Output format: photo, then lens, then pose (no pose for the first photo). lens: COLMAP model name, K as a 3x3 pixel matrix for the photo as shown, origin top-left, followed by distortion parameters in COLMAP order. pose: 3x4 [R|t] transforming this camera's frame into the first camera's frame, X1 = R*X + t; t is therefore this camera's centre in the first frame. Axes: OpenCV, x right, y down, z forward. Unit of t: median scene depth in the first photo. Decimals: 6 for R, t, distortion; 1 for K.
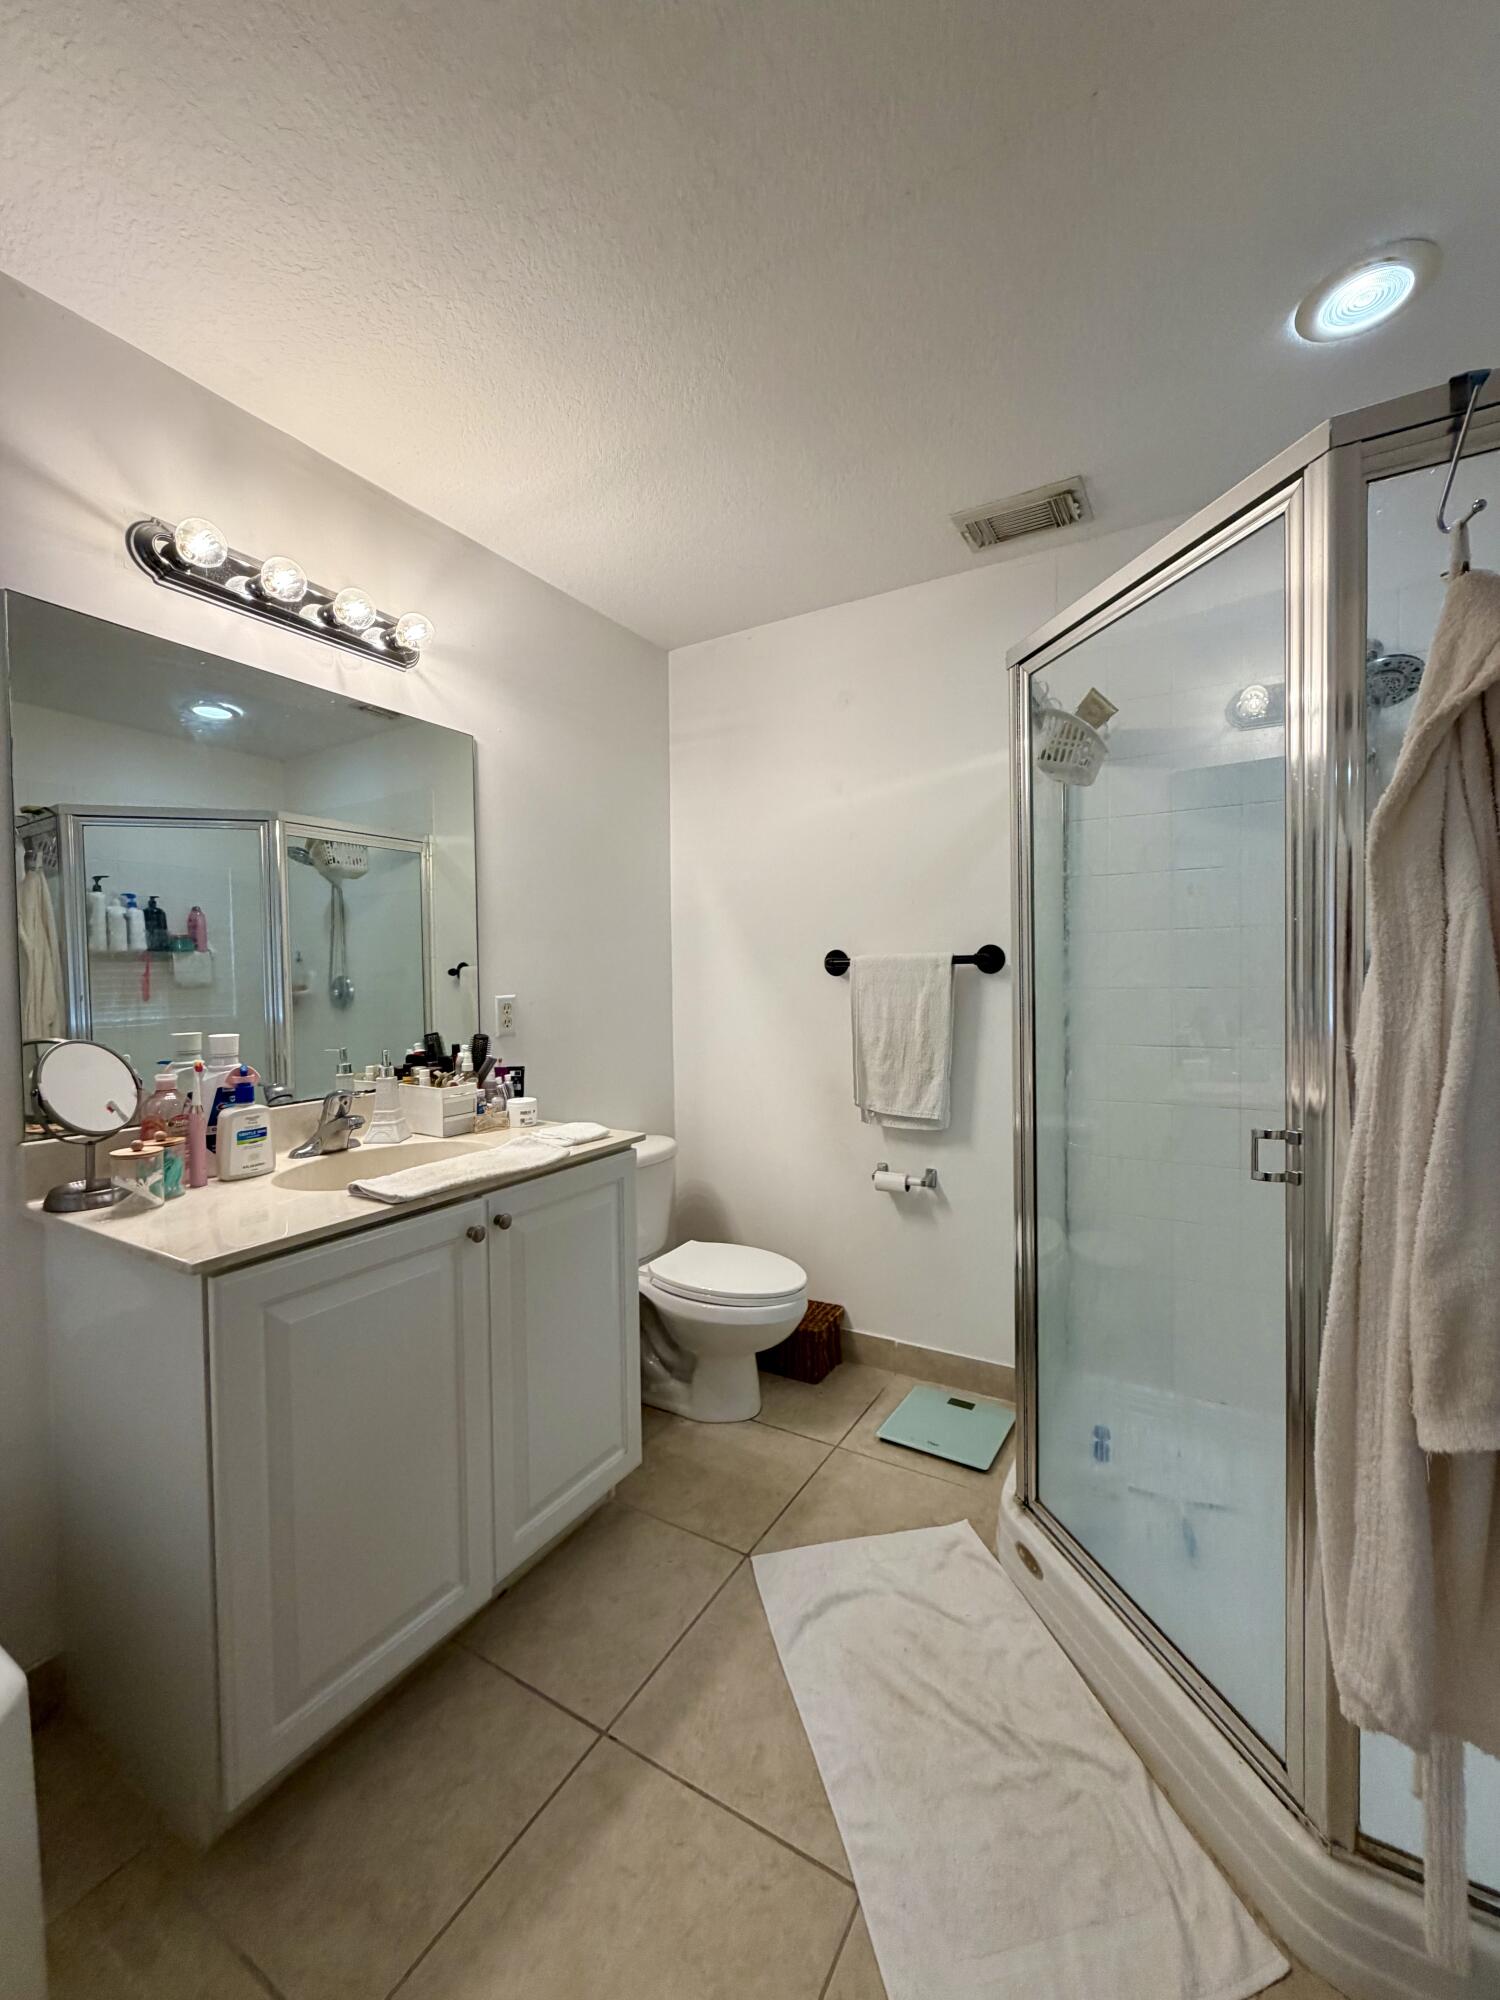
lens RADIAL K [[795.5, 0, 749.5], [0, 795.5, 998.0], [0, 0, 1]] dist [-0.000298, 0.000265]
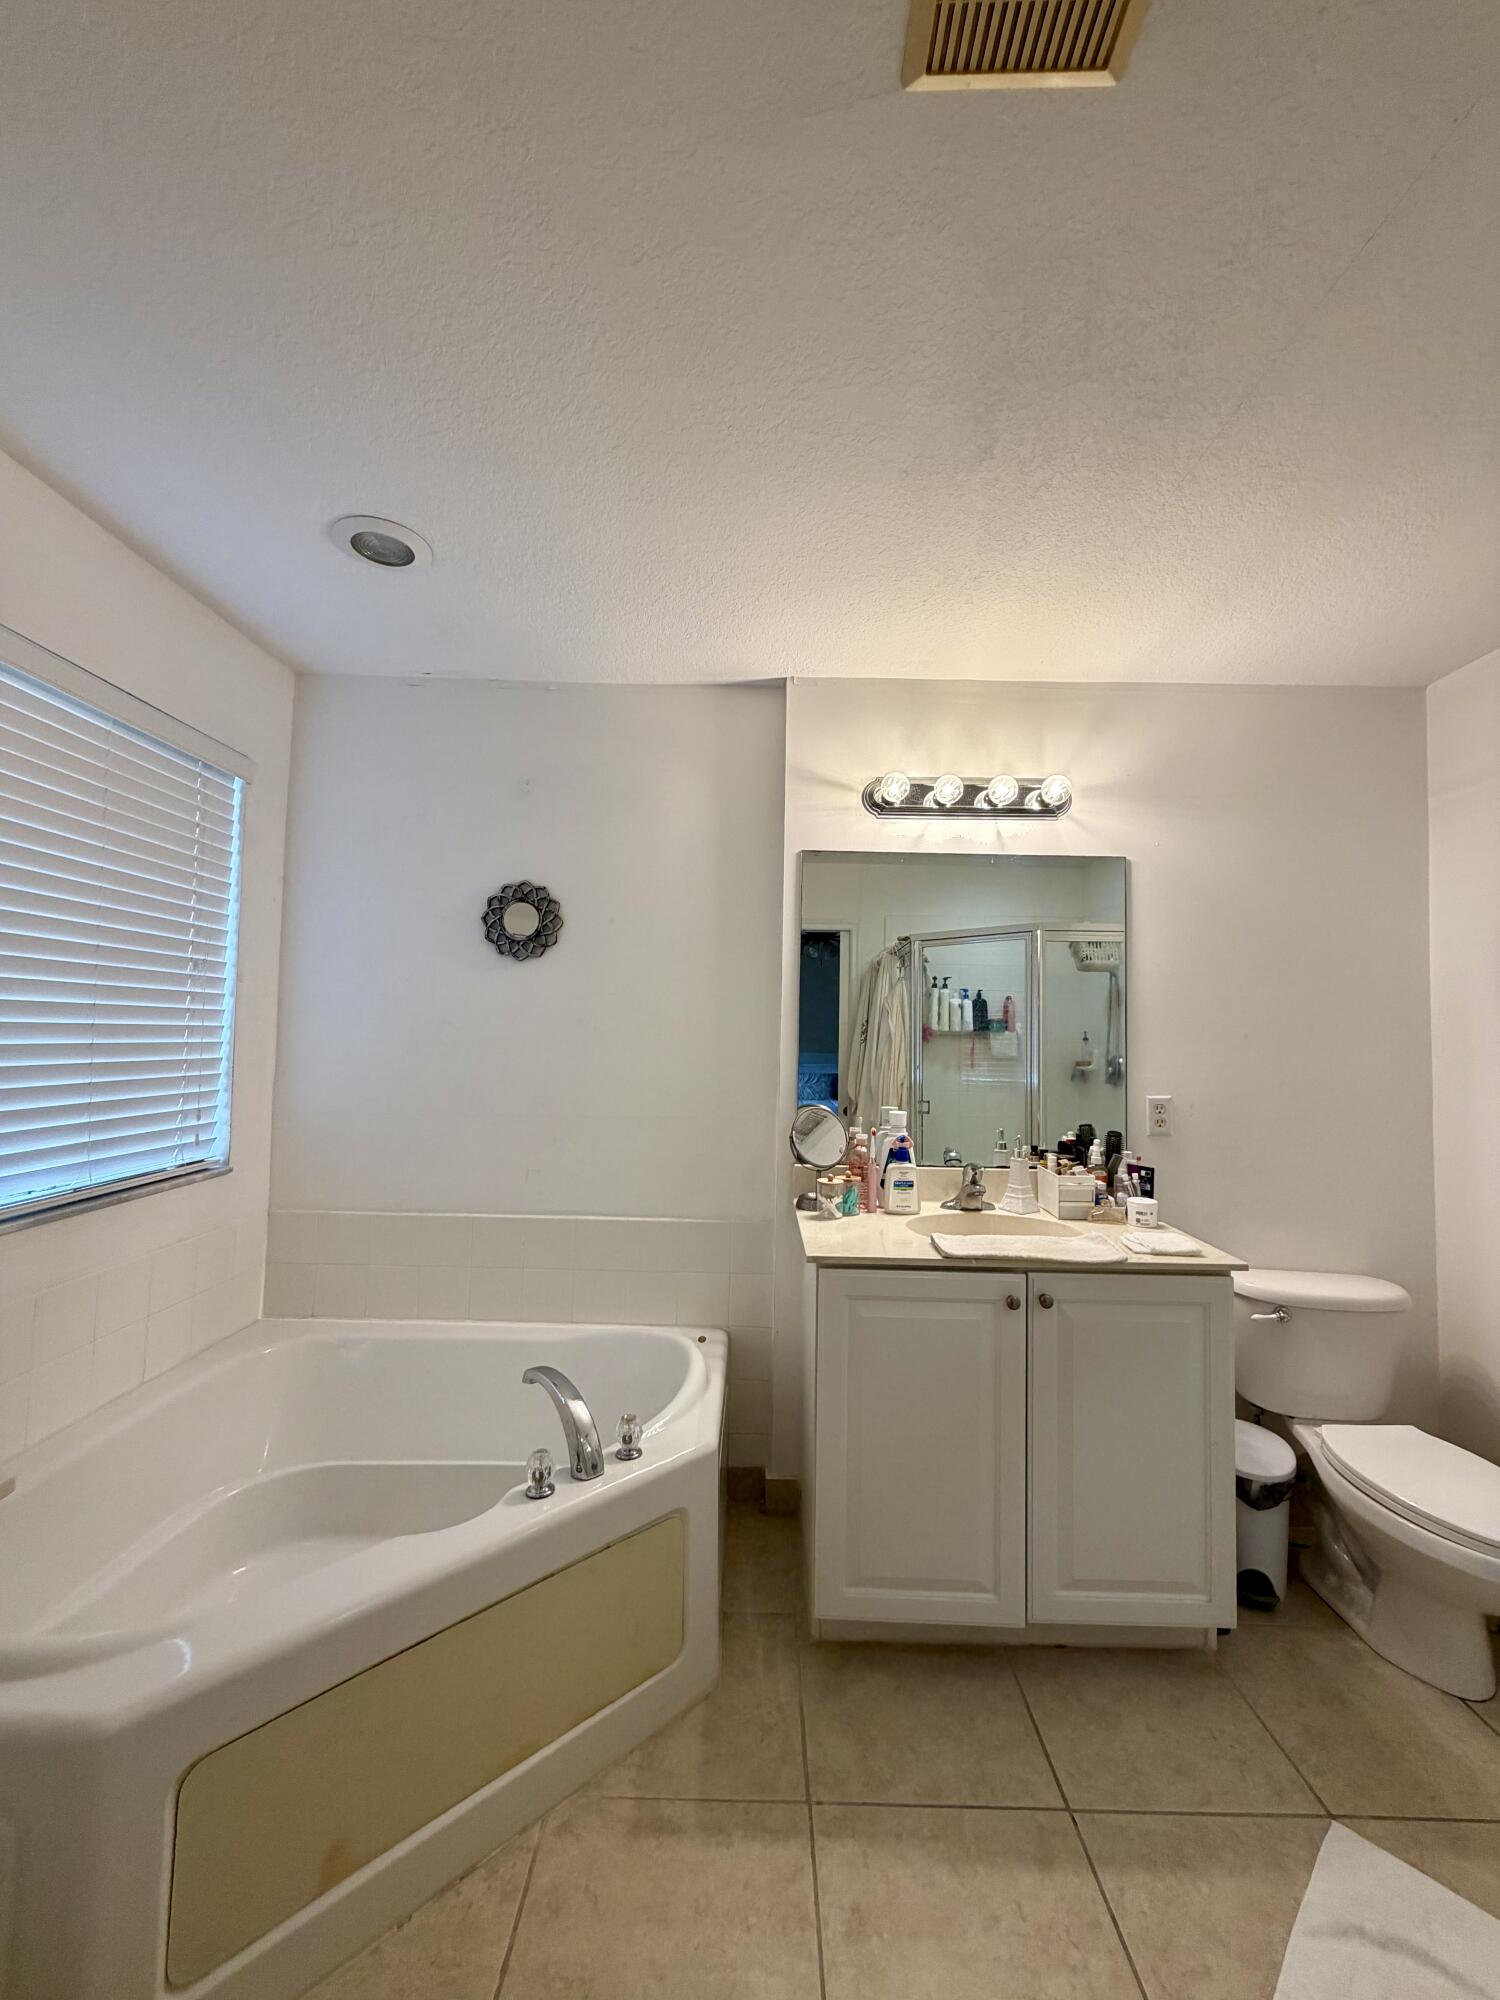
lens RADIAL K [[795.5, 0, 752.6], [0, 795.5, 999.5], [0, 0, 1]] dist [-0.000298, 0.000265]
pose [[0.503332, -0.011952, -0.864011, 0.406025], [-0.049089, 0.997894, -0.042401, -0.073166], [0.862698, 0.063755, 0.501685, 0.020379]]
